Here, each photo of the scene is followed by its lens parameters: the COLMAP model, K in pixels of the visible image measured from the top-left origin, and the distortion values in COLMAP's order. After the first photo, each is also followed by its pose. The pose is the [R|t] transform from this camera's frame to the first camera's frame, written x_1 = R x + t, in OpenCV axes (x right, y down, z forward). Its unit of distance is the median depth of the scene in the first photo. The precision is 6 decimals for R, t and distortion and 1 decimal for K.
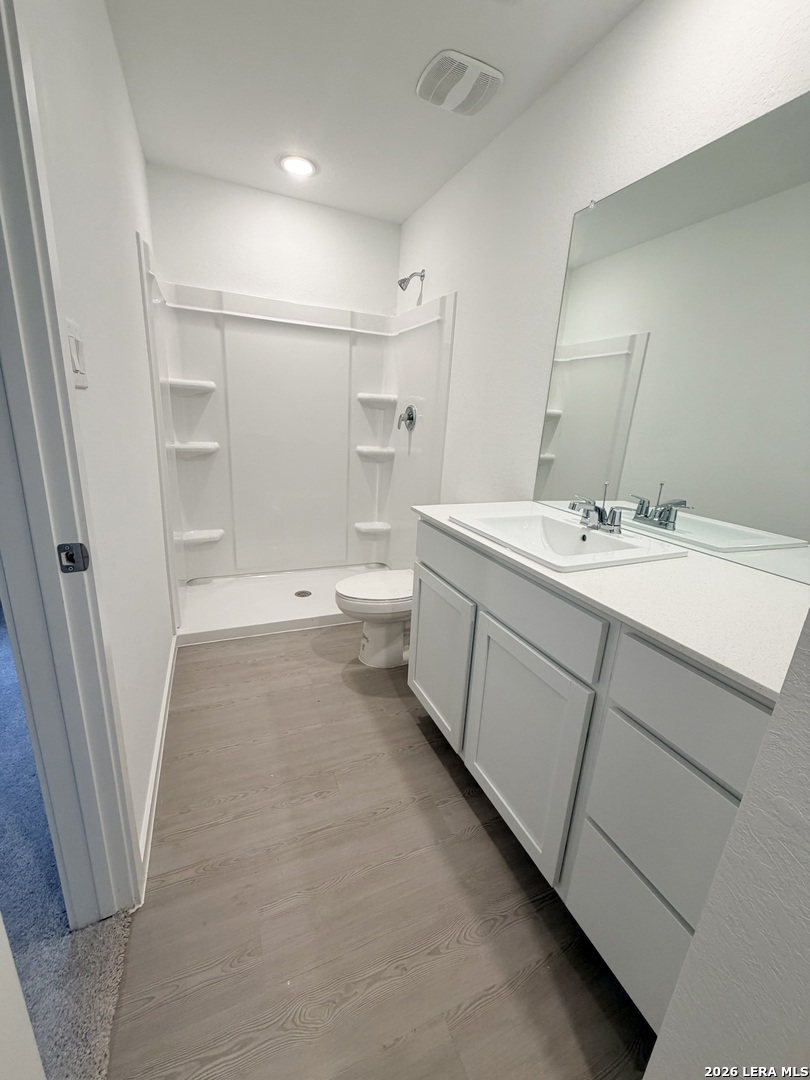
lens RADIAL K [[432.8, 0, 403.4], [0, 432.8, 539.3], [0, 0, 1]] dist [-0.000216, 0.000018]
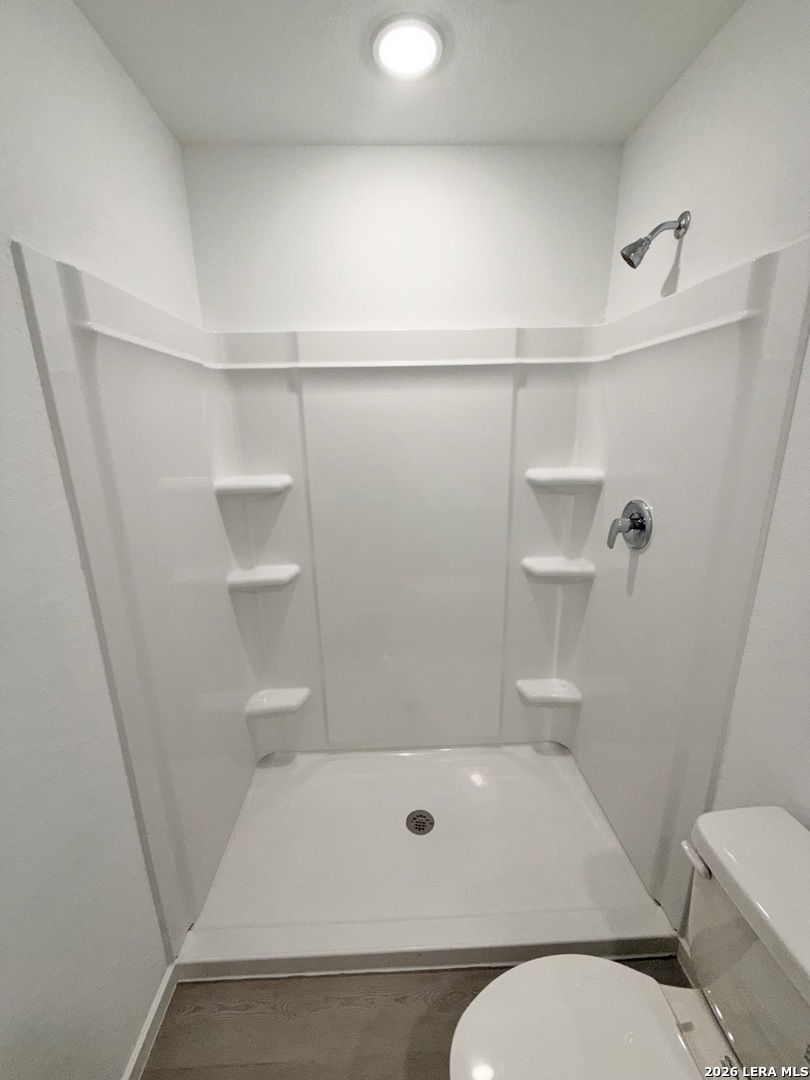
lens RADIAL K [[432.8, 0, 403.9], [0, 432.8, 537.8], [0, 0, 1]] dist [-0.000216, 0.000018]
pose [[0.928577, 0.022570, -0.370452, -0.049439], [-0.031227, 0.999361, -0.017389, -0.266979], [0.369823, 0.027715, 0.928689, 0.480797]]
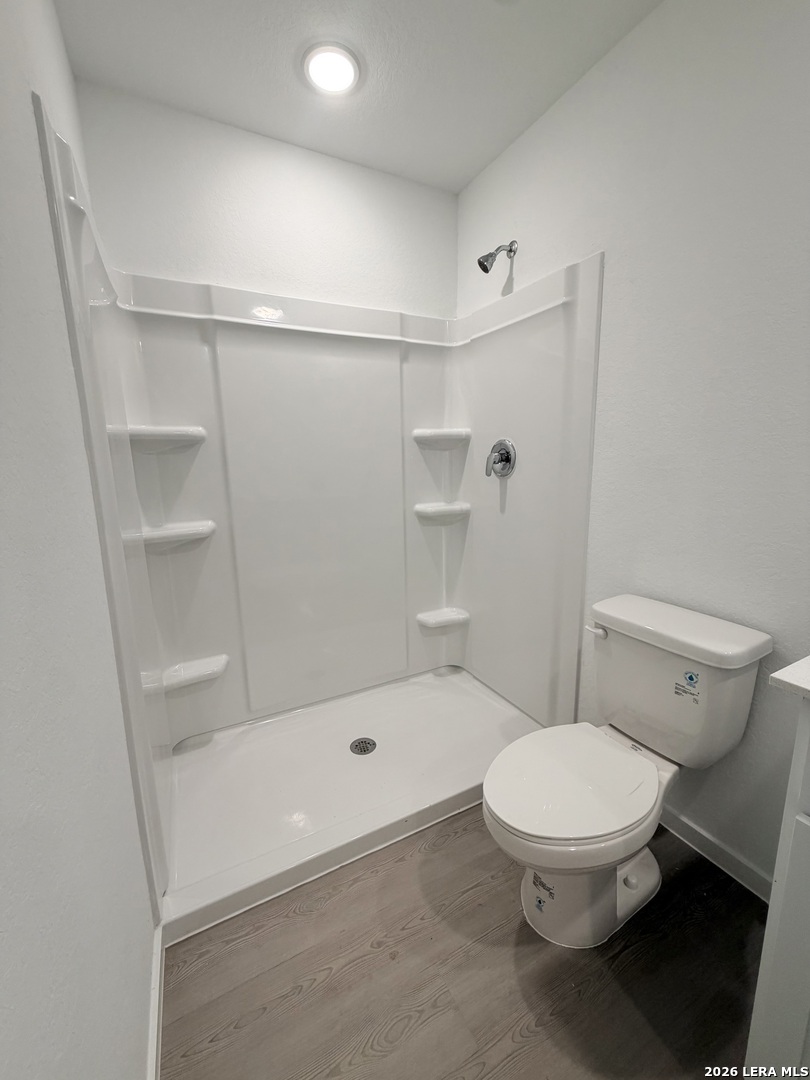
lens RADIAL K [[432.8, 0, 404.1], [0, 432.8, 538.5], [0, 0, 1]] dist [-0.000216, 0.000018]
pose [[0.994401, -0.089573, 0.056073, -0.197227], [0.094370, 0.991485, -0.089737, -0.119722], [-0.047558, 0.094526, 0.994386, 0.378096]]
